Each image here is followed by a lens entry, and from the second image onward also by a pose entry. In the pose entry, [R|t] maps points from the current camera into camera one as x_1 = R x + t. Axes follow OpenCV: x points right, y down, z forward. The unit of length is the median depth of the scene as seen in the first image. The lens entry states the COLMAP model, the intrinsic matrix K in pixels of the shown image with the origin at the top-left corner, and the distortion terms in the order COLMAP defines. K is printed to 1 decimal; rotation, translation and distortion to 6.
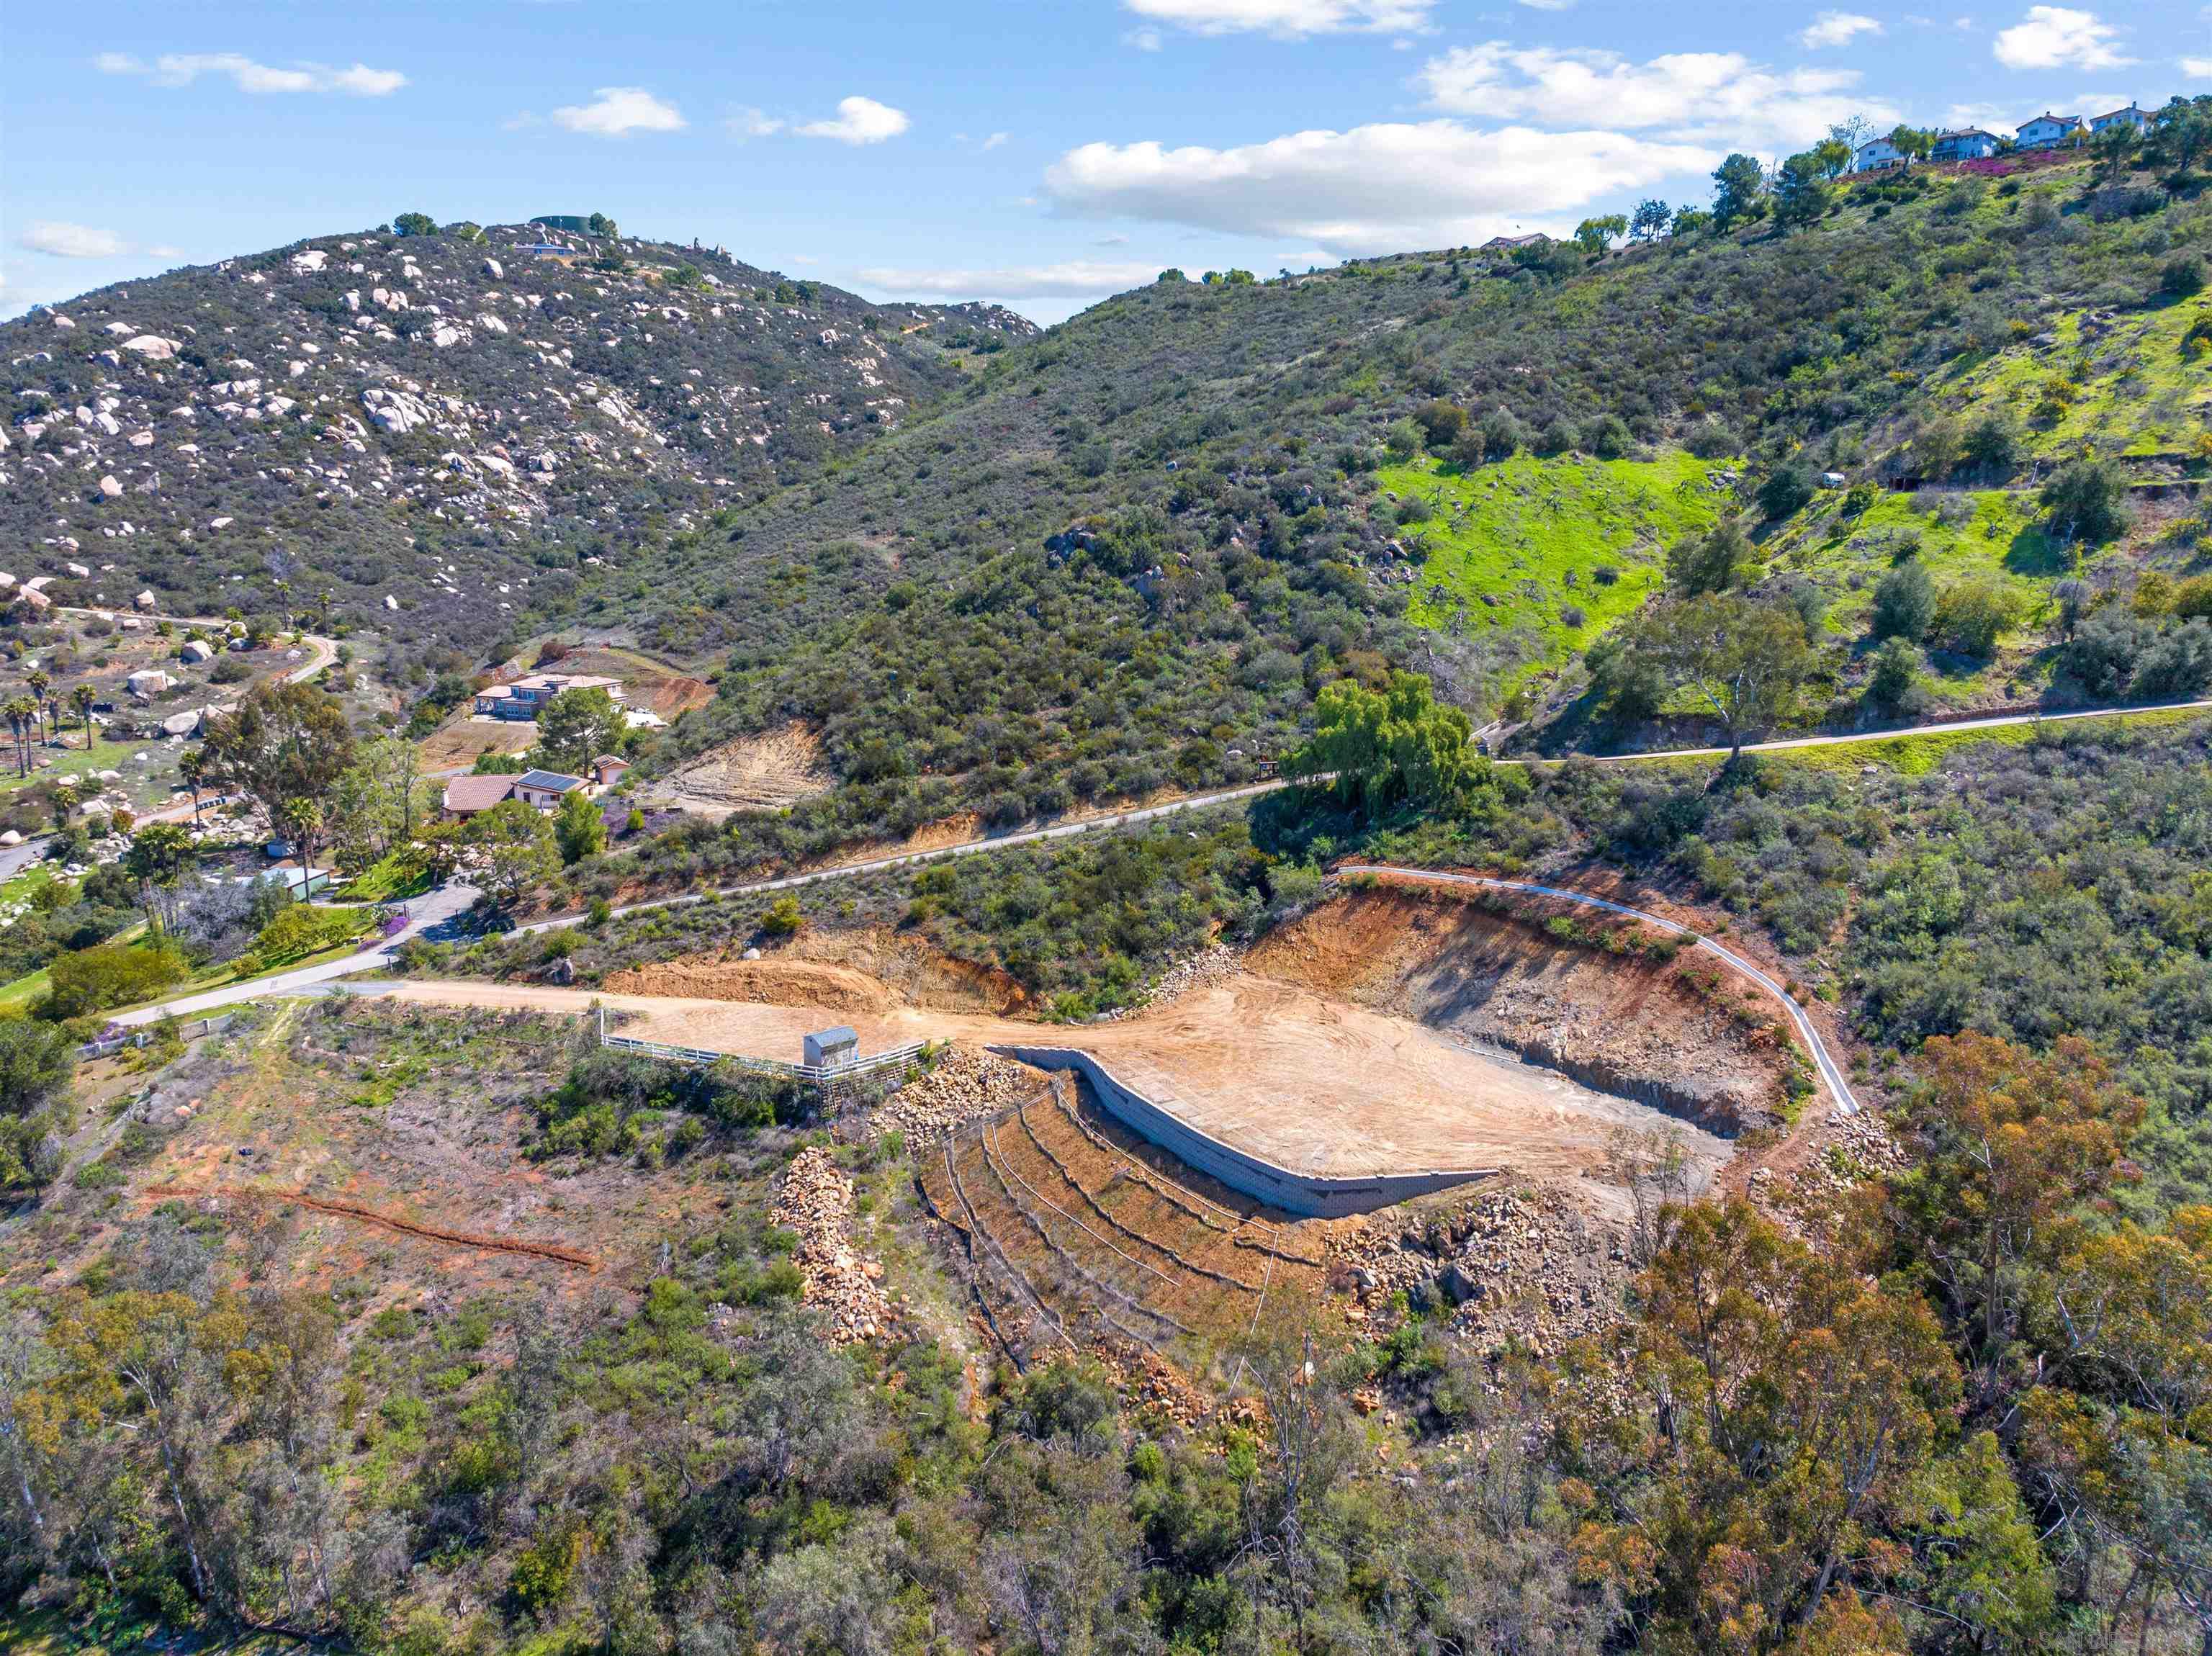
lens RADIAL K [[1560.0, 0, 1107.7], [0, 1560.0, 825.7], [0, 0, 1]] dist [-0.039215, 0.004103]
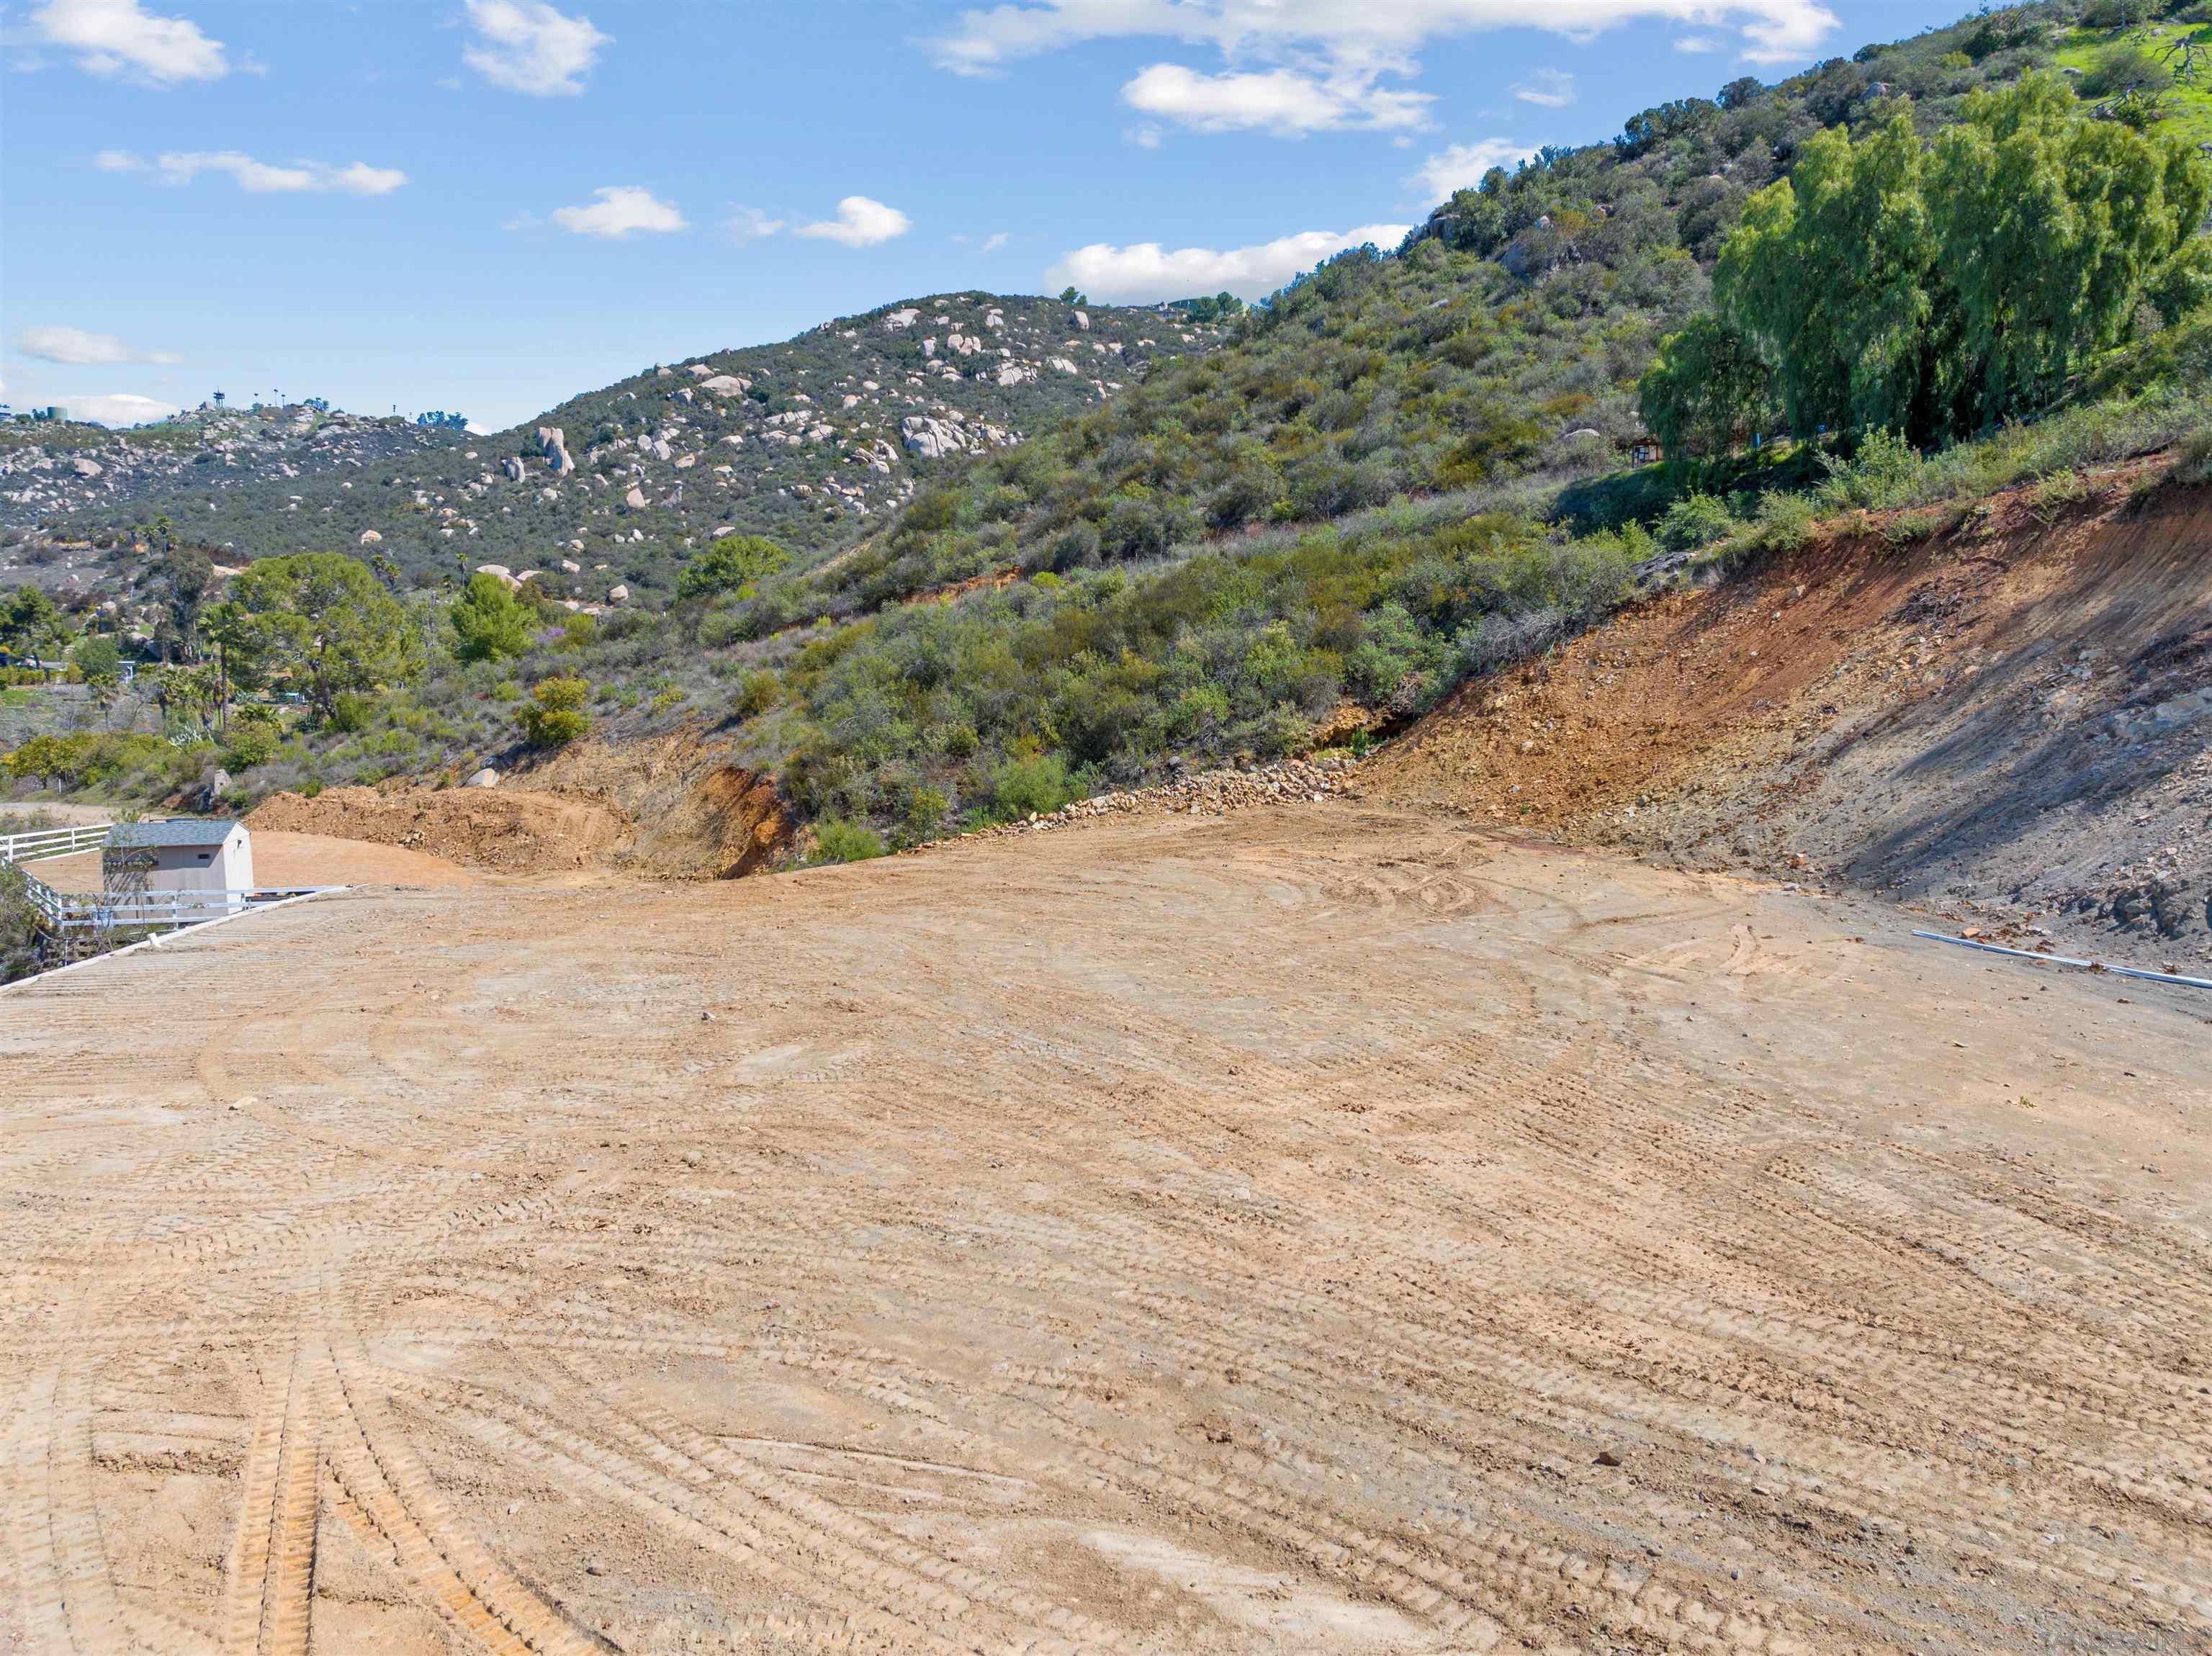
lens RADIAL K [[1560.0, 0, 1105.4], [0, 1560.0, 832.4], [0, 0, 1]] dist [-0.039215, 0.004103]
pose [[0.903093, 0.047072, -0.426857, 0.120734], [-0.089542, 0.992768, -0.079963, 0.086970], [0.420006, 0.110436, 0.900777, 0.453433]]
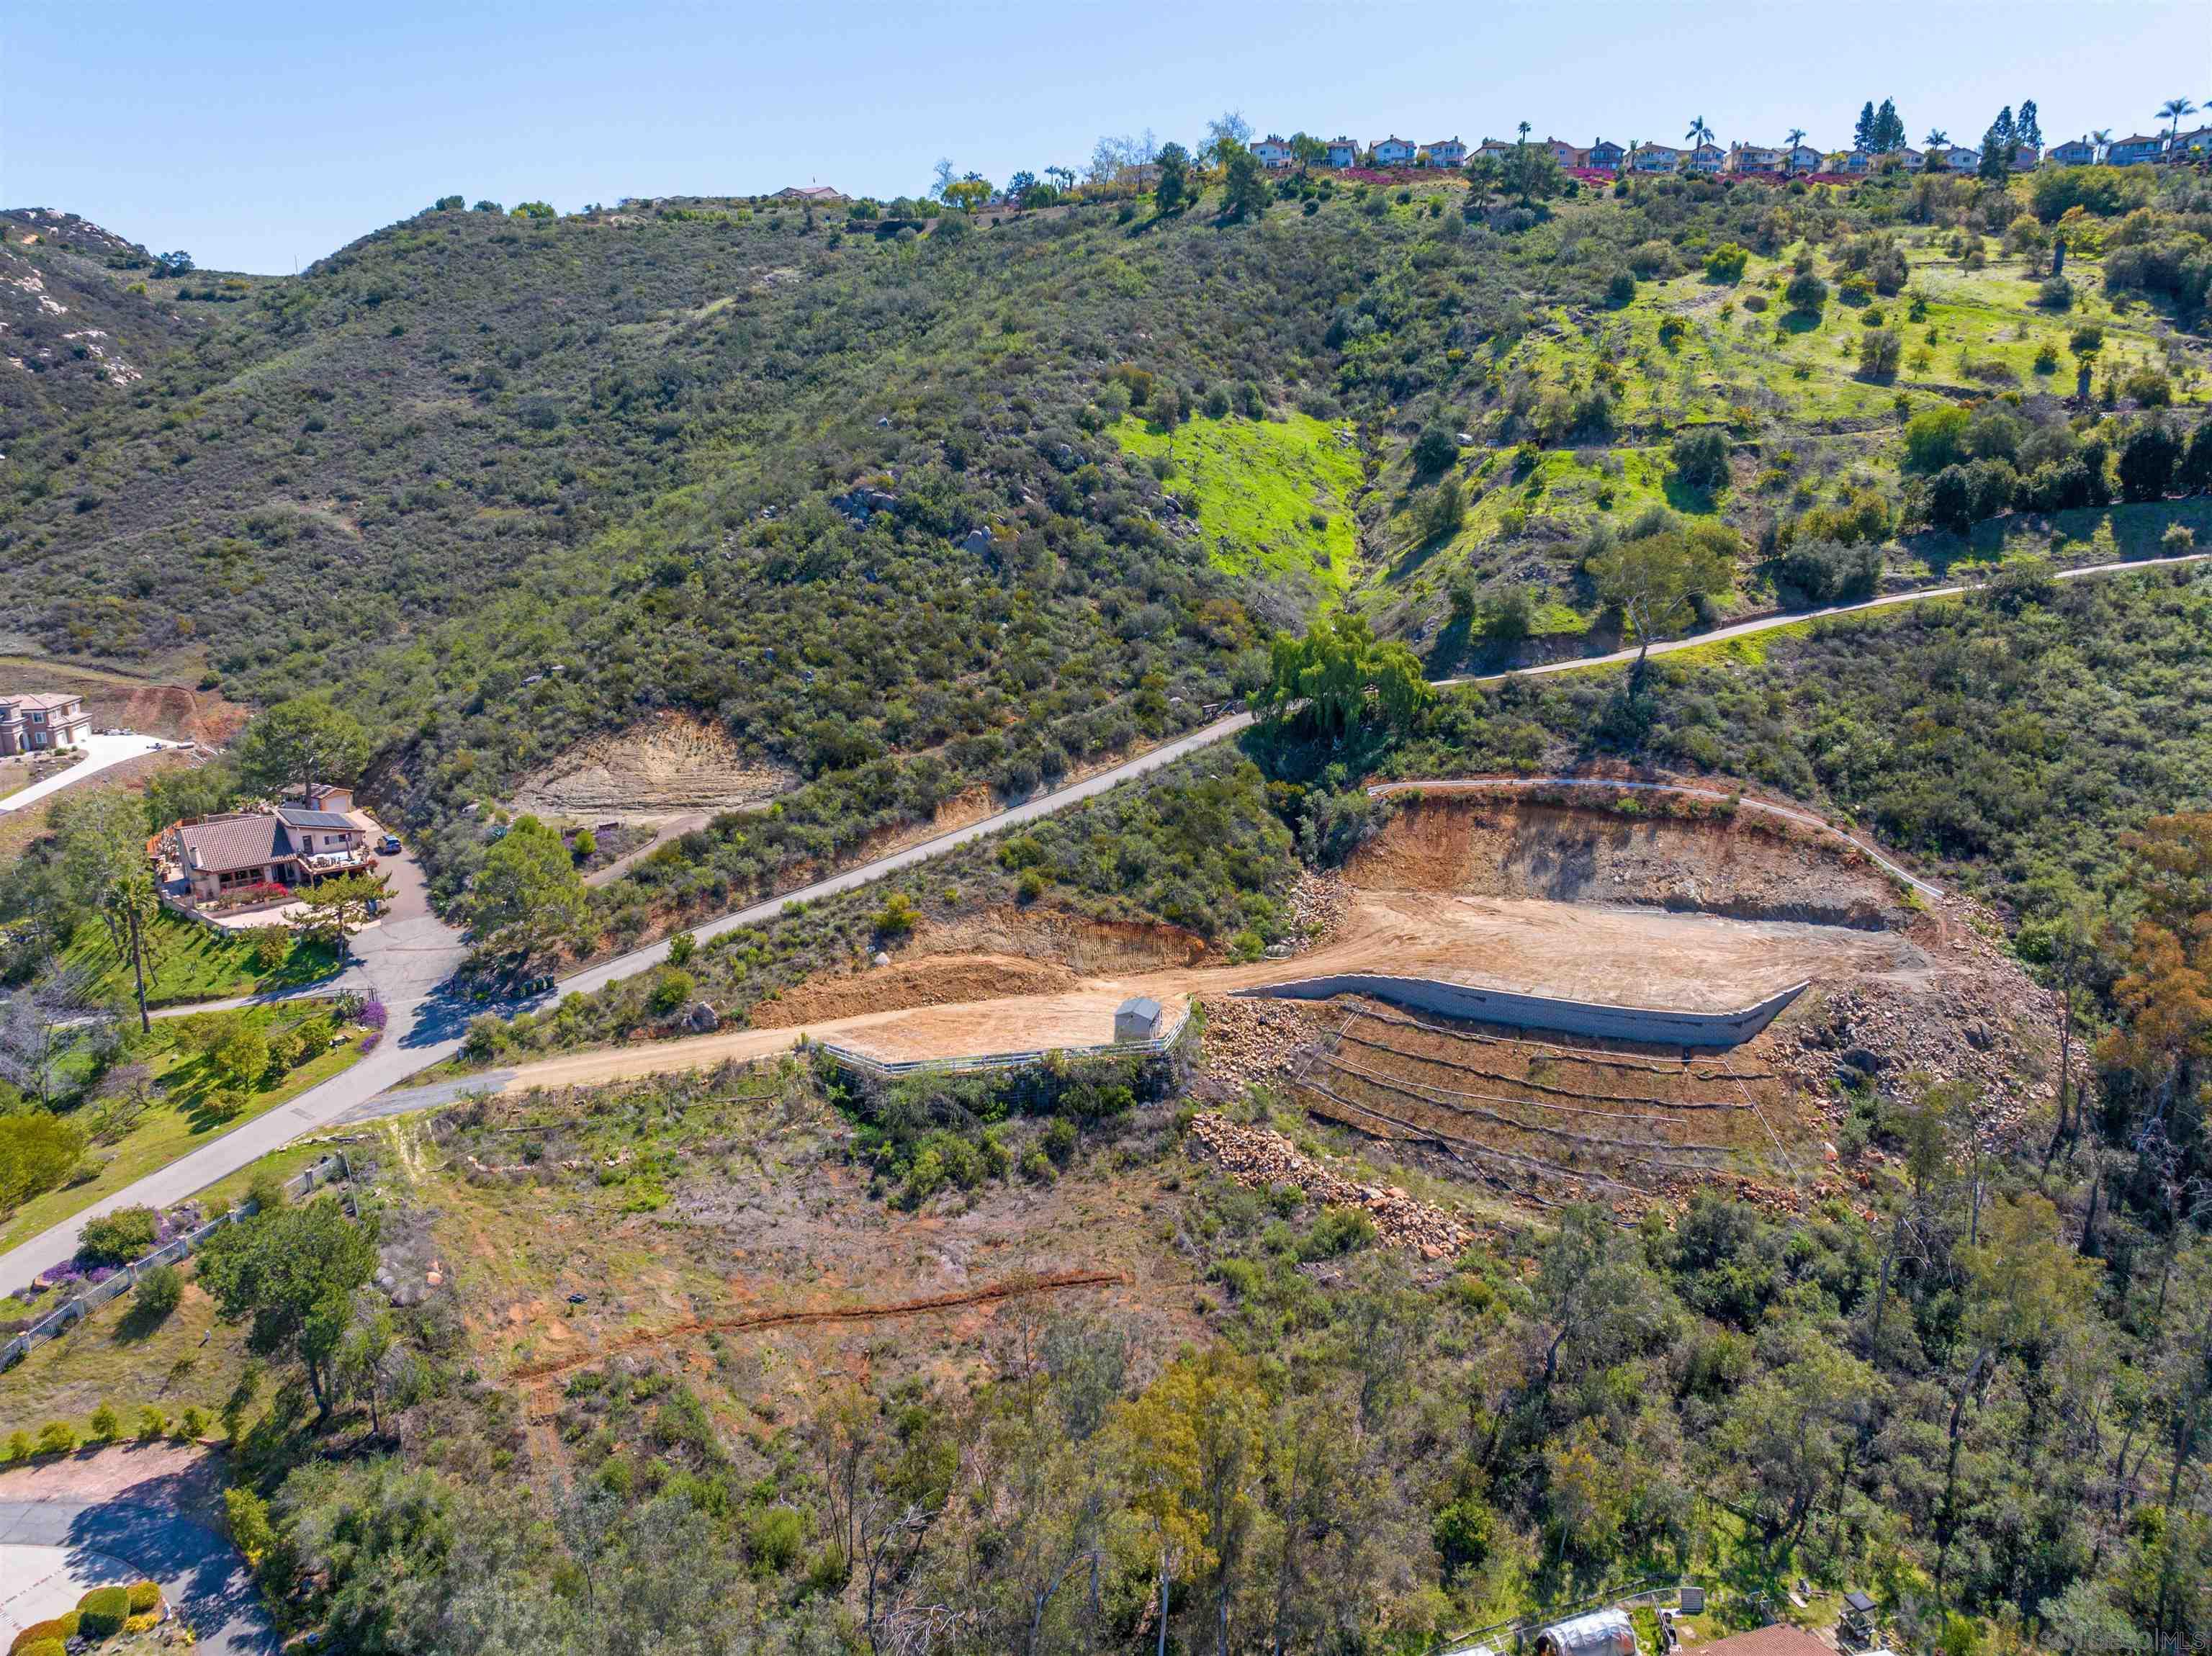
lens RADIAL K [[1560.0, 0, 1111.8], [0, 1560.0, 824.3], [0, 0, 1]] dist [-0.039215, 0.004103]
pose [[0.826655, -0.133619, 0.546615, -0.438786], [0.114860, 0.991014, 0.068546, -0.032160], [-0.550862, 0.006121, 0.834574, 0.105442]]
